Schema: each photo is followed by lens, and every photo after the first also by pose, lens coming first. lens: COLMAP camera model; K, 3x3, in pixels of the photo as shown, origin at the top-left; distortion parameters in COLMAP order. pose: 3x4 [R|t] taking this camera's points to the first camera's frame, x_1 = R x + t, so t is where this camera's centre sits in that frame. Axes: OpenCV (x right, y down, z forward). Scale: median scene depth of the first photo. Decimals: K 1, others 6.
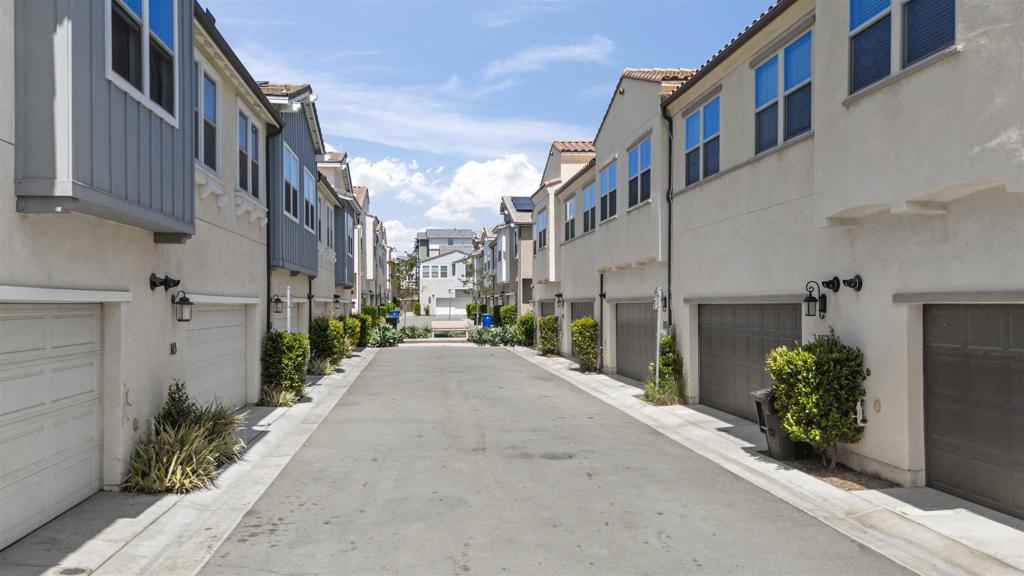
lens RADIAL K [[749.9, 0, 512.0], [0, 749.9, 288.0], [0, 0, 1]] dist [0.031831, 0.003047]
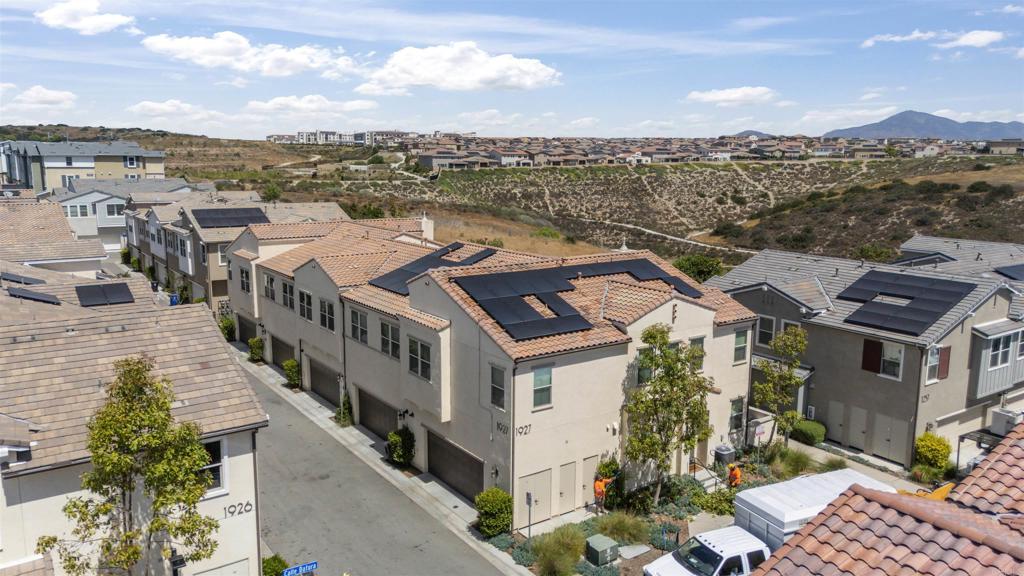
lens RADIAL K [[749.9, 0, 512.0], [0, 749.9, 288.0], [0, 0, 1]] dist [0.031831, 0.003047]
pose [[0.875721, -0.075605, 0.476860, -0.412619], [-0.021719, 0.980495, 0.195340, -0.707157], [-0.482328, -0.181420, 0.856998, -1.148441]]
